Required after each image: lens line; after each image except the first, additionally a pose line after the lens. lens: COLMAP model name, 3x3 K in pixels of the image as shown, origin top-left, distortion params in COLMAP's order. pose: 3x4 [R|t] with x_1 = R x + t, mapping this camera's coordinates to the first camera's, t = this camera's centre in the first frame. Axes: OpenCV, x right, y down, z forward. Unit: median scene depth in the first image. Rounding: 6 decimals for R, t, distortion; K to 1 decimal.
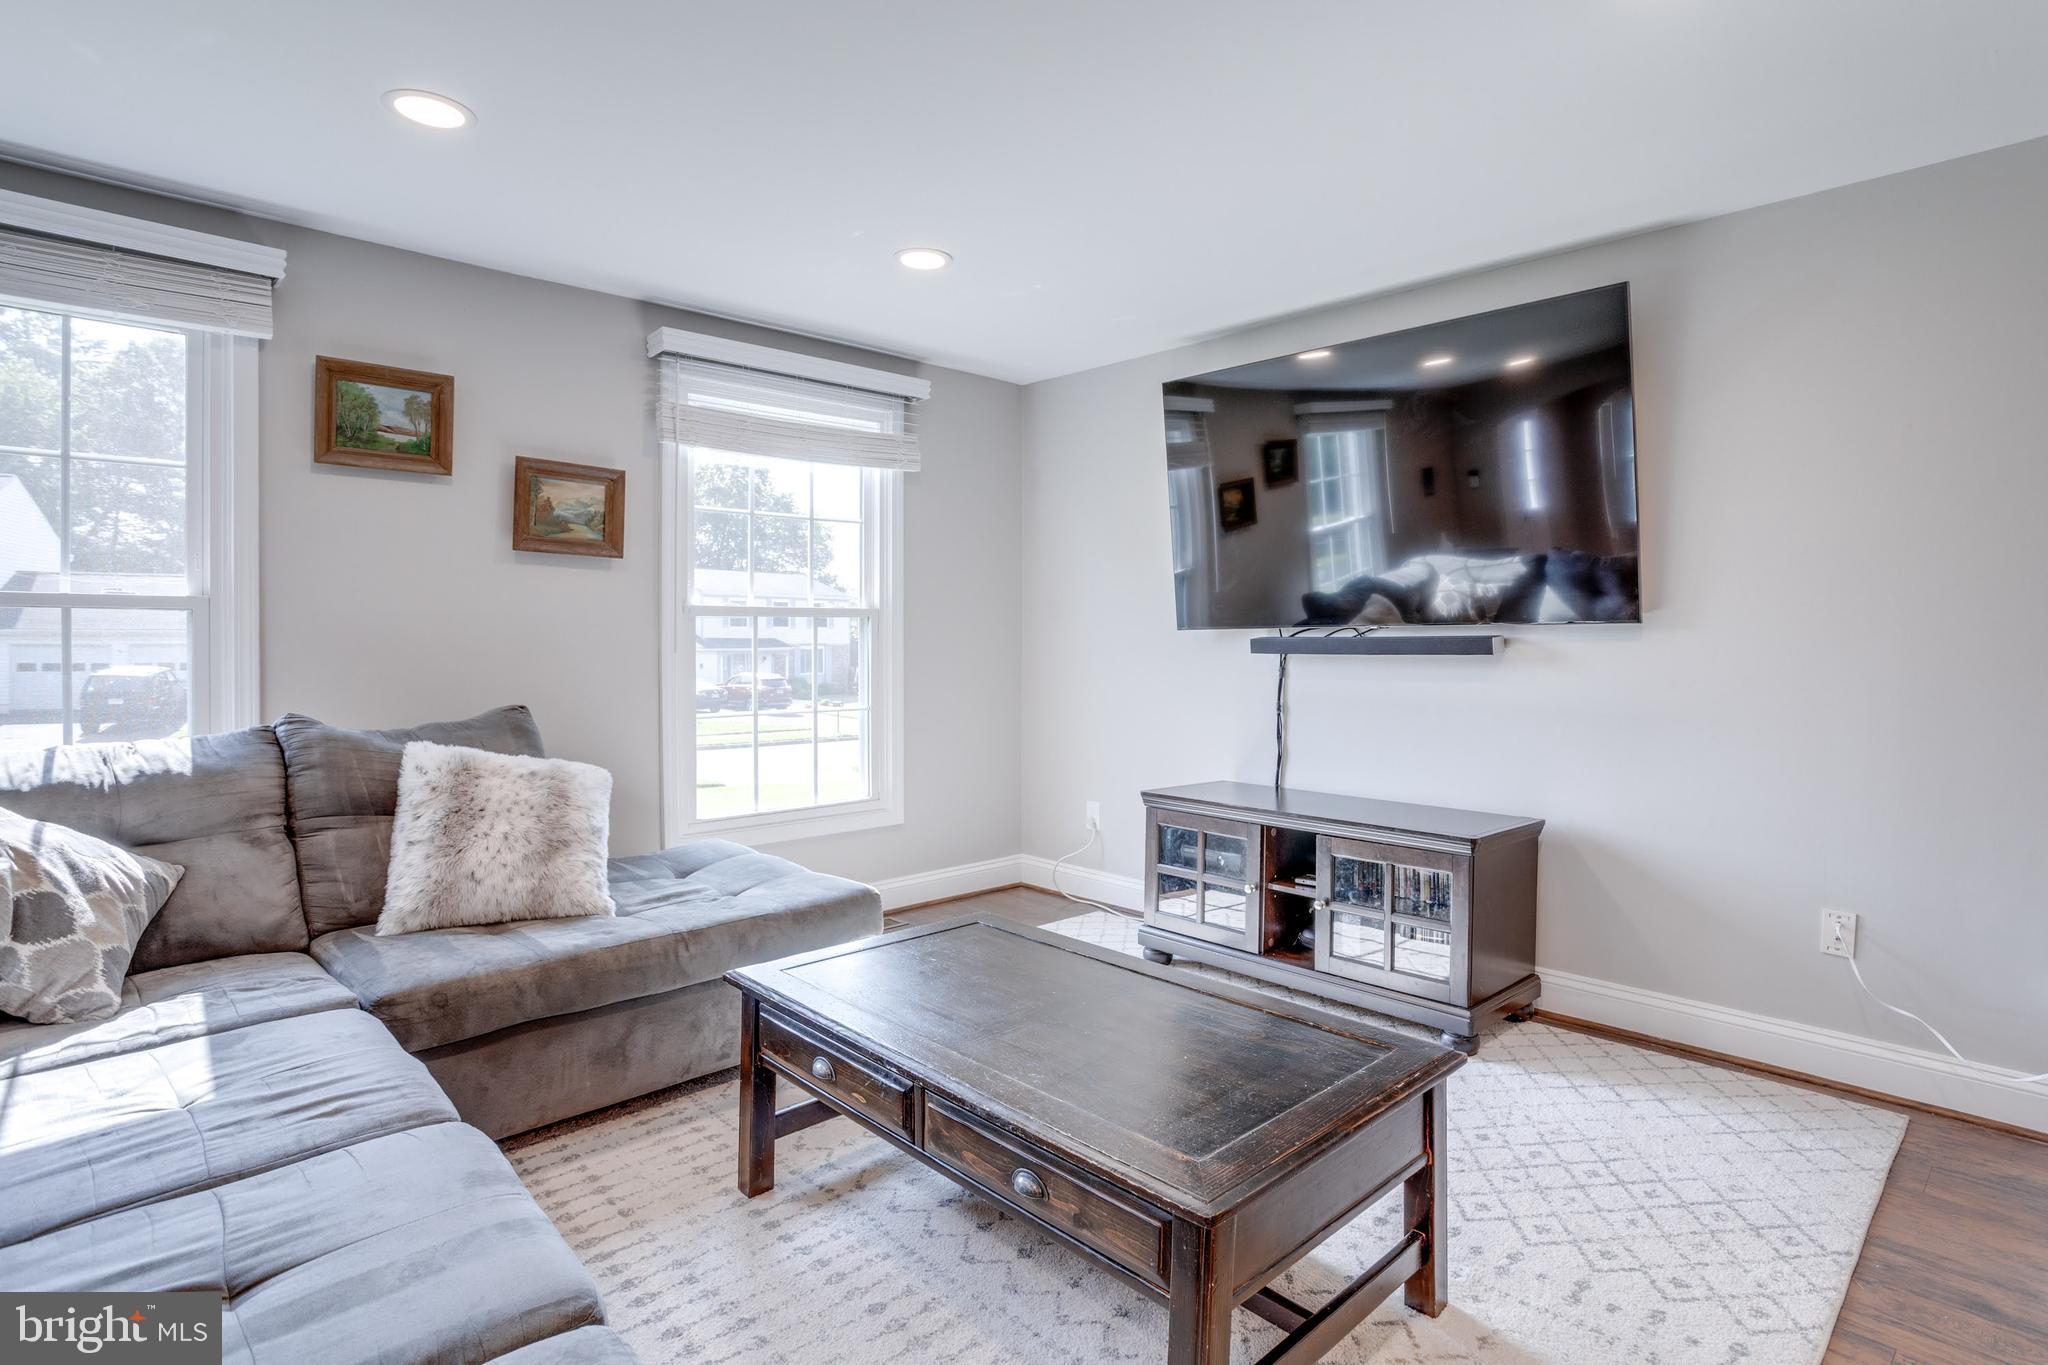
lens RADIAL K [[1016.3, 0, 1040.1], [0, 1016.3, 664.2], [0, 0, 1]] dist [-0.014823, 0.000586]
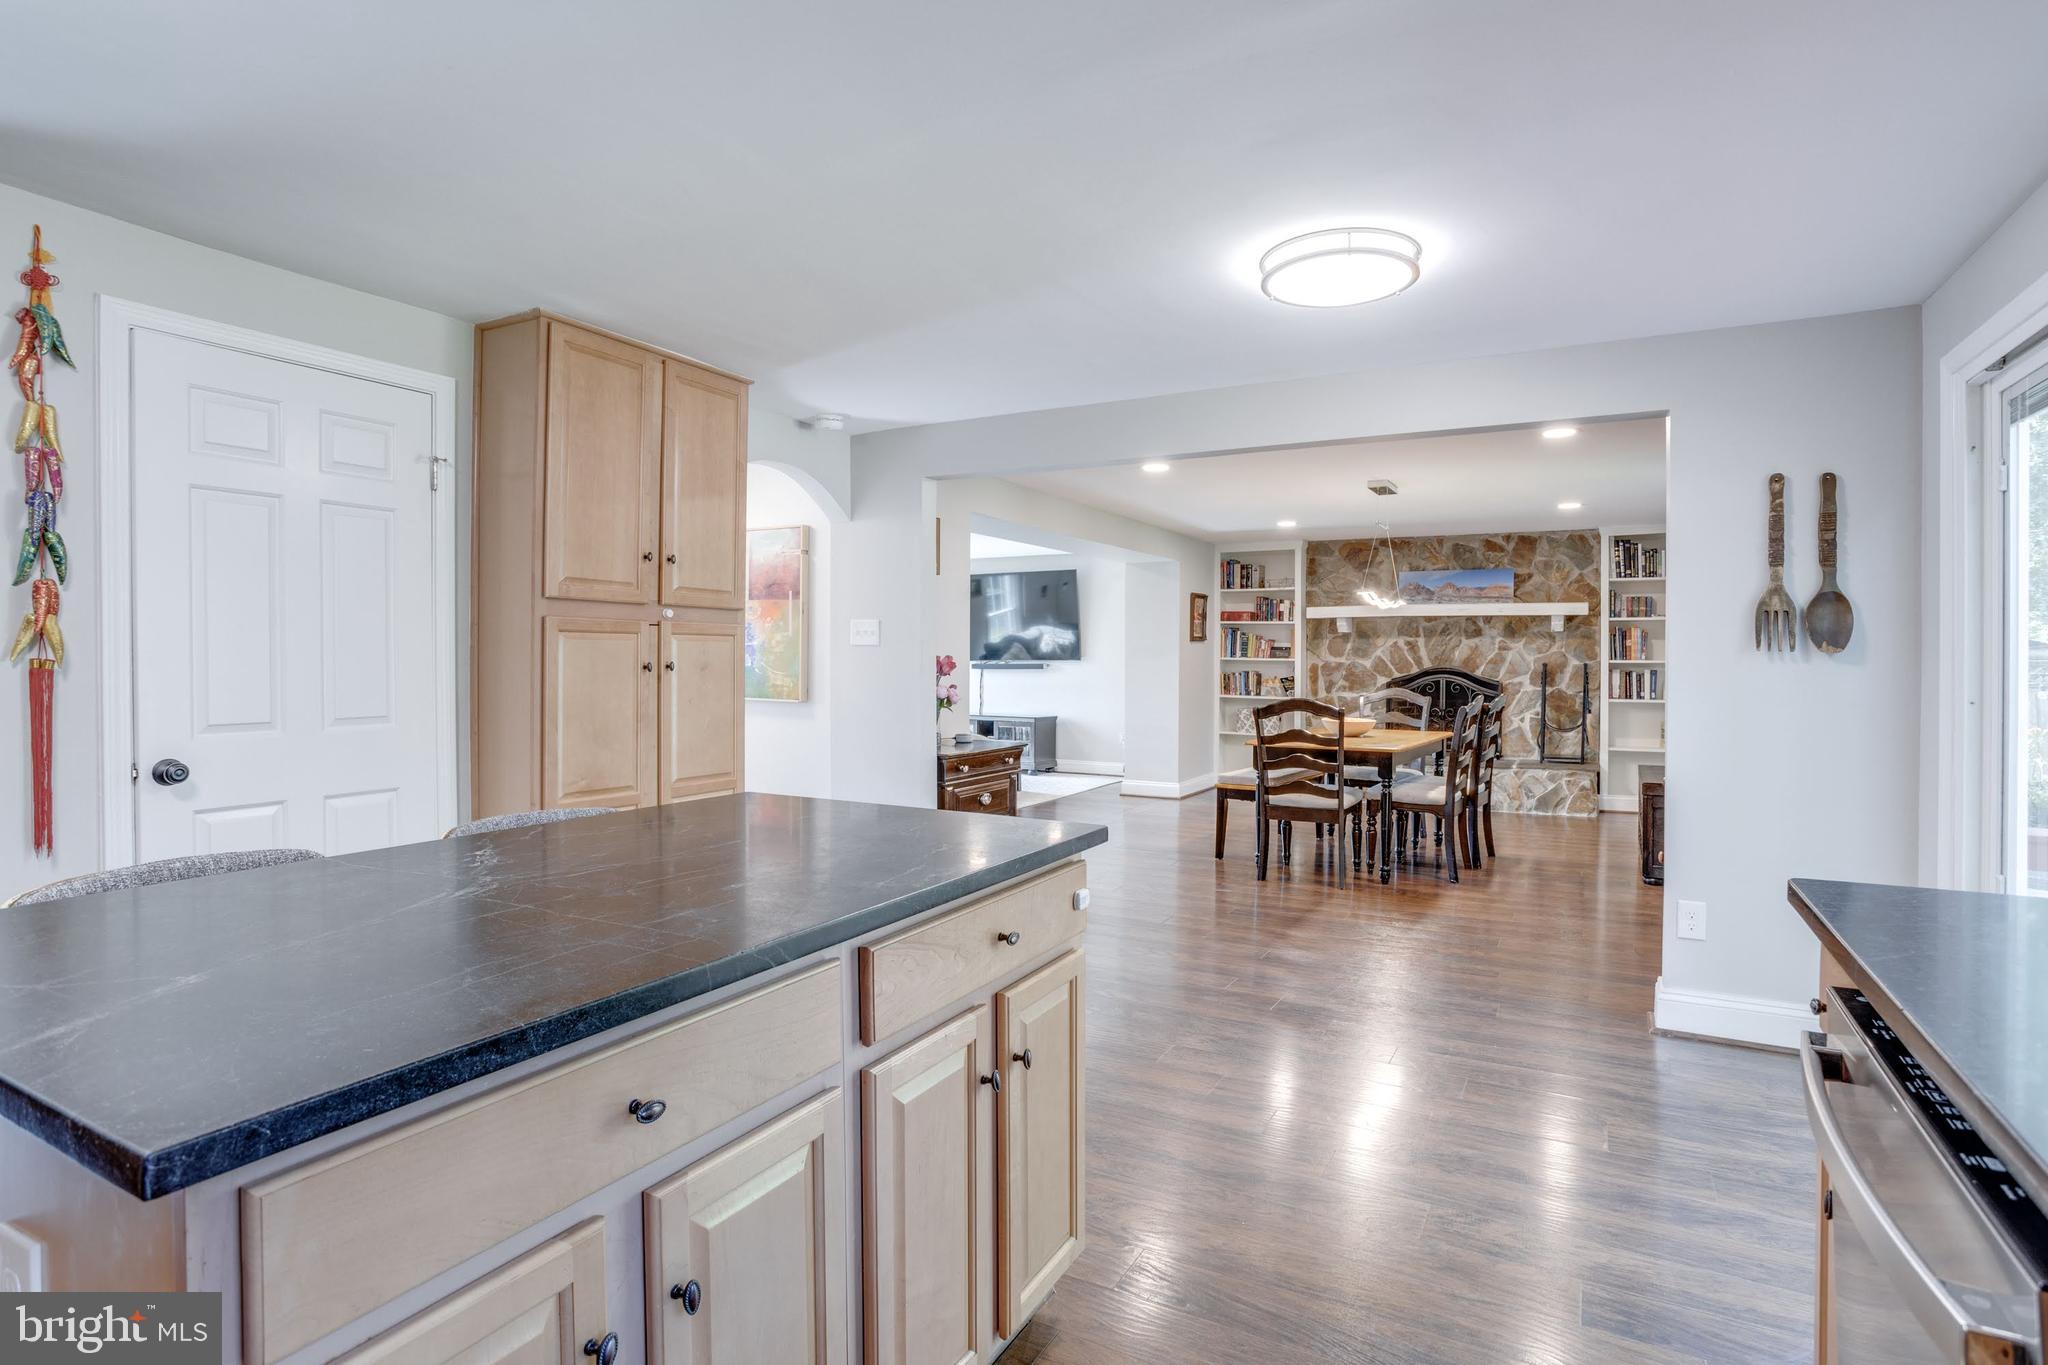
lens RADIAL K [[1016.3, 0, 1041.8], [0, 1016.3, 670.9], [0, 0, 1]] dist [-0.014823, 0.000586]
pose [[0.946204, 0.006219, 0.323512, -0.368182], [-0.002378, 0.999922, -0.012265, 0.021298], [-0.323563, 0.010836, 0.946145, -1.232936]]
